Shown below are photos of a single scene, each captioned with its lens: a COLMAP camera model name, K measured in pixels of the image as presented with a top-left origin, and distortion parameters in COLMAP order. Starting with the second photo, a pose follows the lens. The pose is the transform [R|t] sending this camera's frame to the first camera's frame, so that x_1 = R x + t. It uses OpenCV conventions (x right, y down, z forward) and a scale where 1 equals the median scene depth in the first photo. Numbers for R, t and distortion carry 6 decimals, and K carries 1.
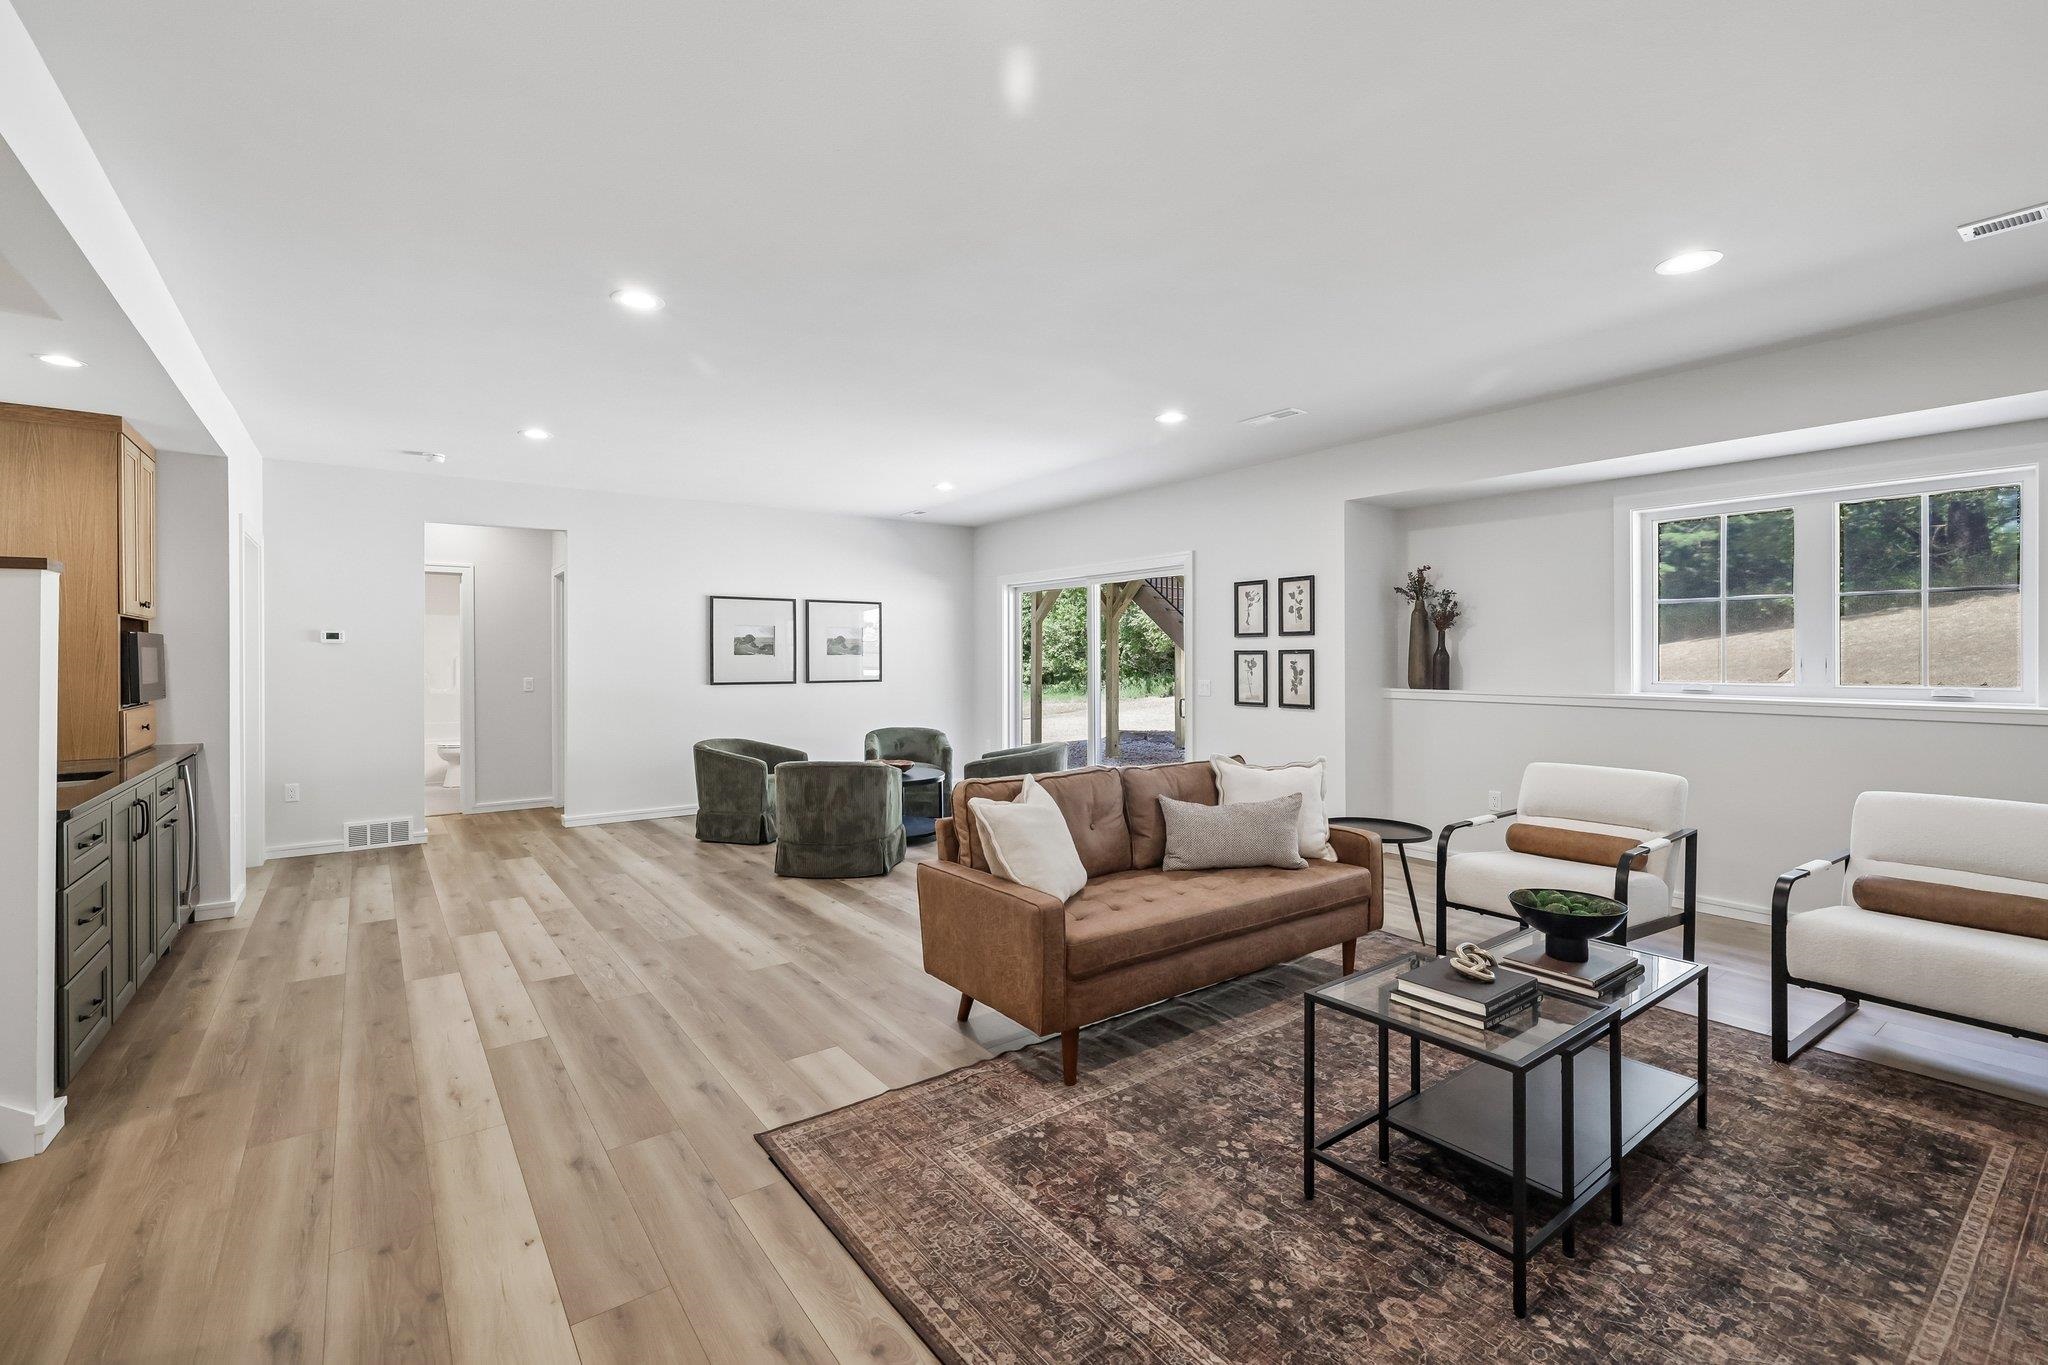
lens RADIAL K [[884.4, 0, 1014.9], [0, 884.4, 676.6], [0, 0, 1]] dist [-0.011172, 0.000430]
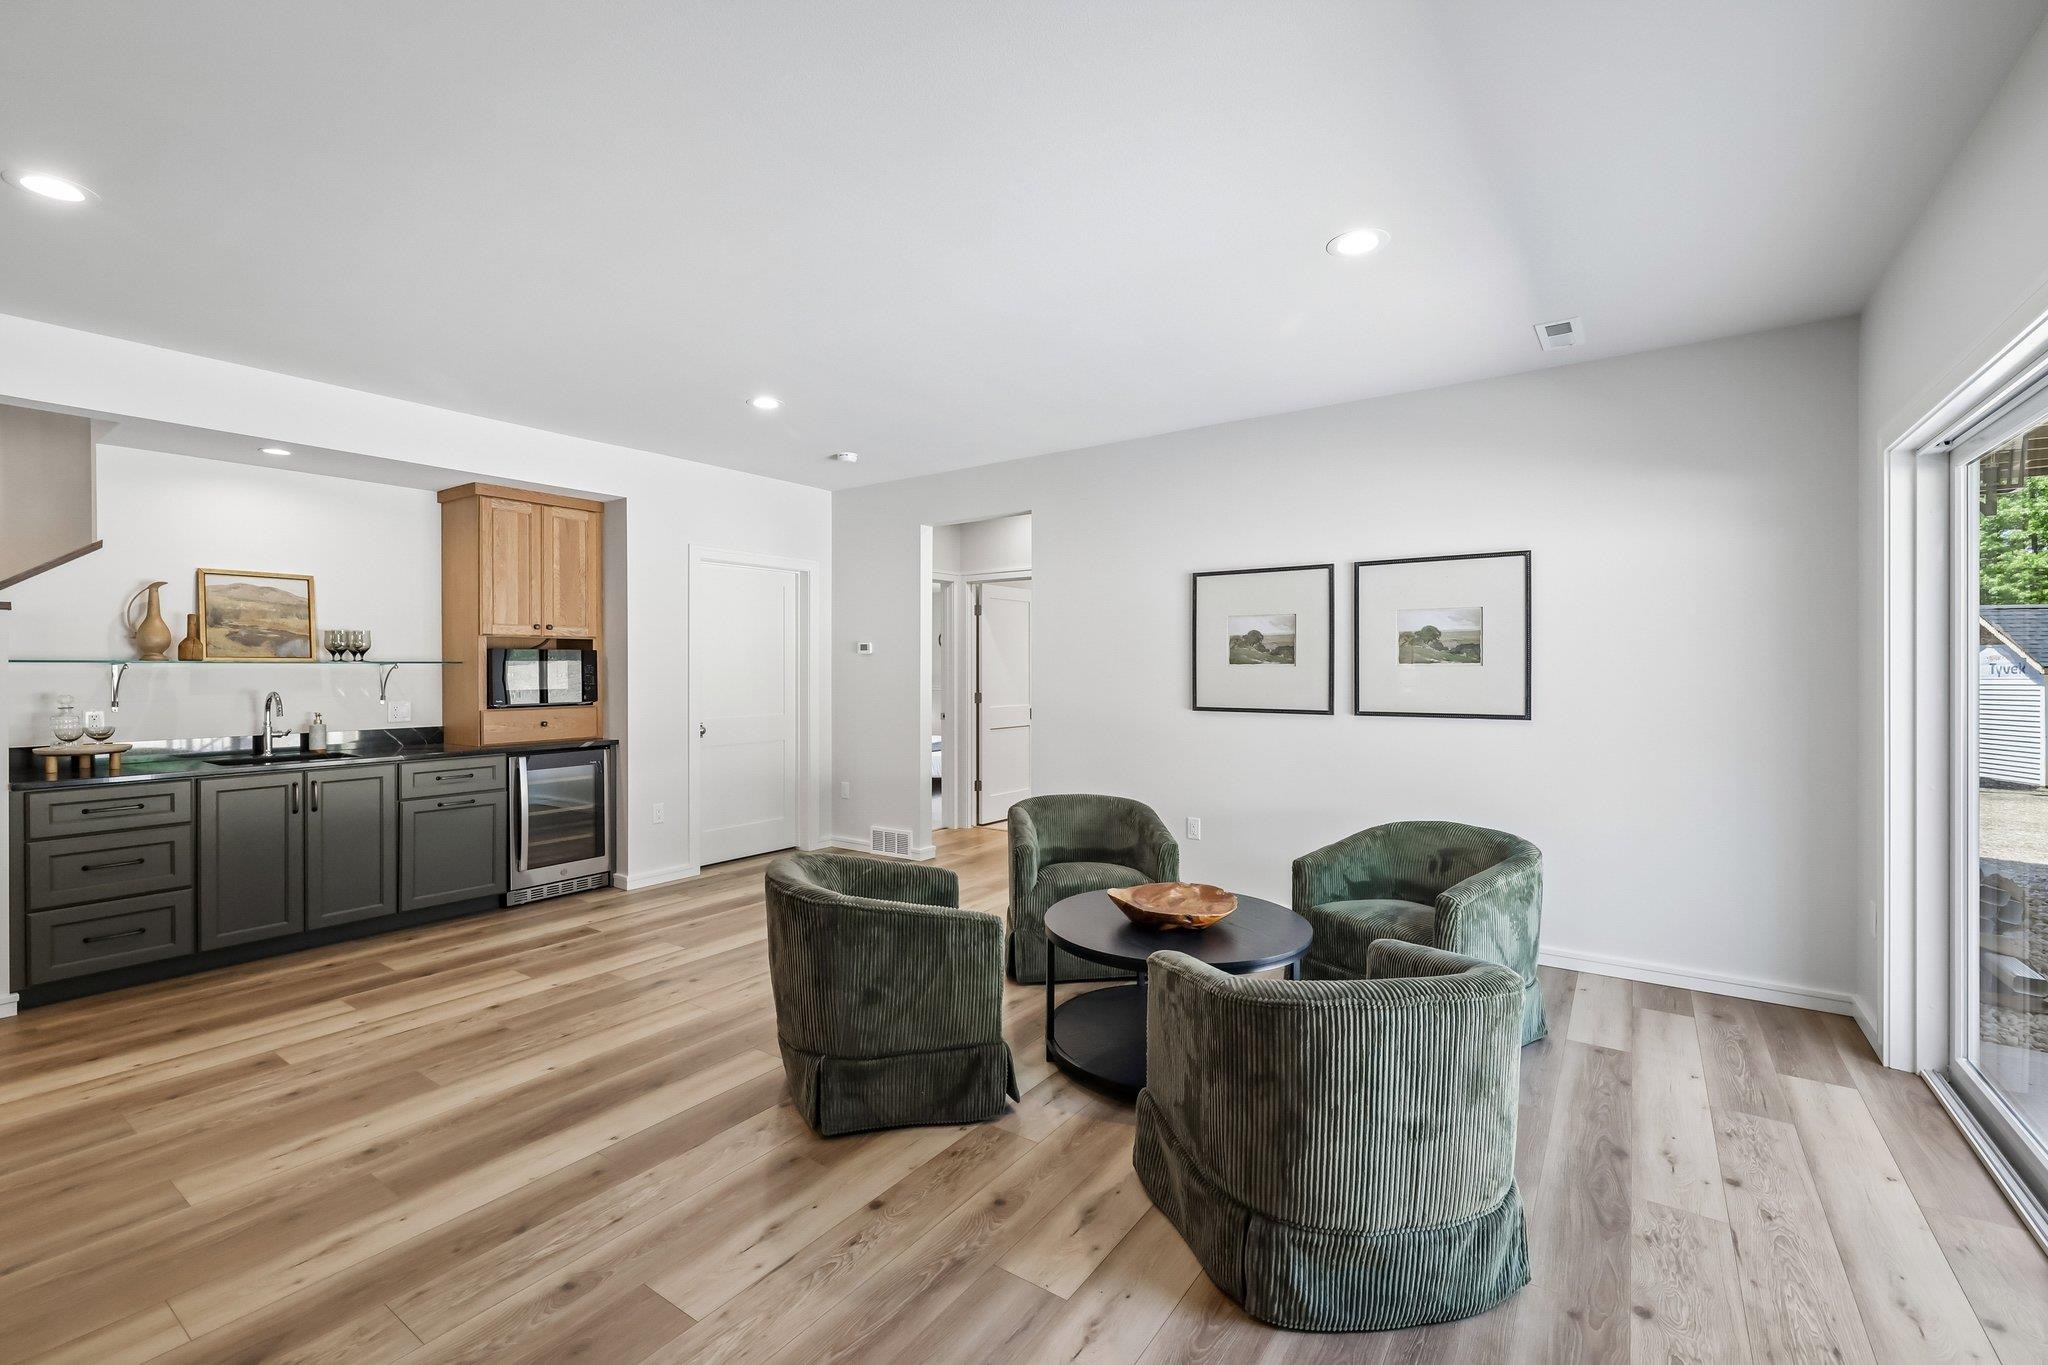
lens RADIAL K [[884.4, 0, 1023.6], [0, 884.4, 677.1], [0, 0, 1]] dist [-0.011172, 0.000430]
pose [[0.315757, 0.017171, -0.948685, 0.232518], [-0.013762, 0.999814, 0.013516, -0.021704], [0.948740, 0.008788, 0.315935, 0.667485]]
